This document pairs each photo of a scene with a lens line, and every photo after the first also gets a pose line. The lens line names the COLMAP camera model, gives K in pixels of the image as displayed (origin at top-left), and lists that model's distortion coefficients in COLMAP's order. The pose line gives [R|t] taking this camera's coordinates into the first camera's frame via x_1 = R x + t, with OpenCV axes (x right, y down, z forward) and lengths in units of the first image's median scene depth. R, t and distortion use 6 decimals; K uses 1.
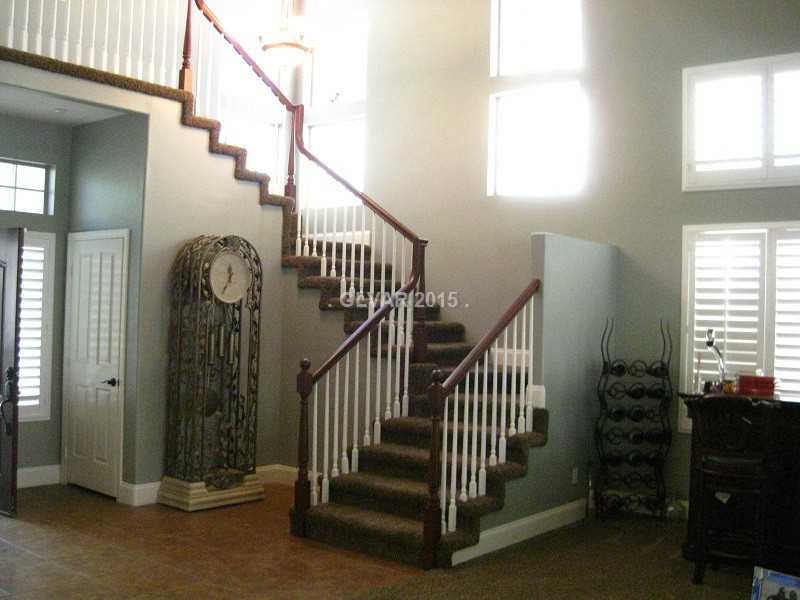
lens RADIAL K [[872.2, 0, 400.0], [0, 872.2, 300.0], [0, 0, 1]] dist [-0.185676, 0.150423]
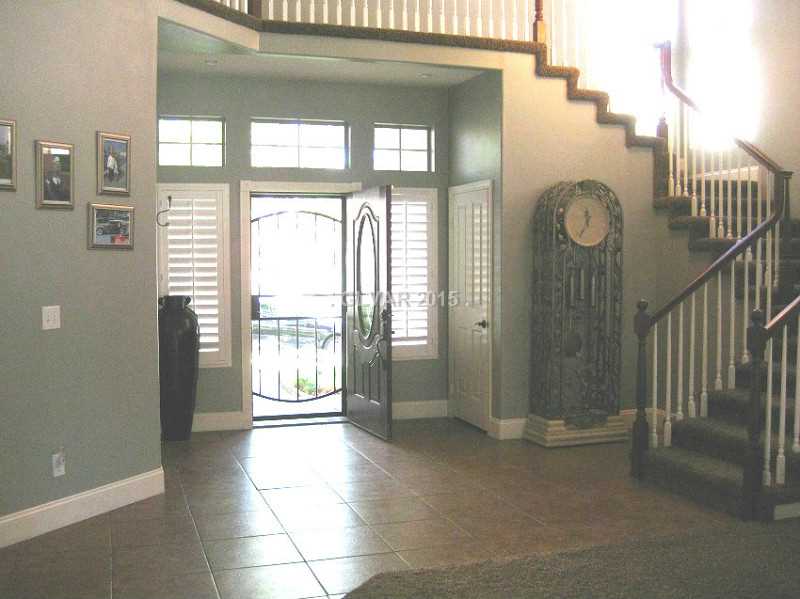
lens RADIAL K [[872.2, 0, 400.0], [0, 872.2, 299.5], [0, 0, 1]] dist [-0.185676, 0.150423]
pose [[0.847566, -0.004938, -0.530667, 0.152826], [0.035239, 0.998273, 0.046993, 0.010339], [0.529518, -0.058530, 0.846277, 0.020520]]
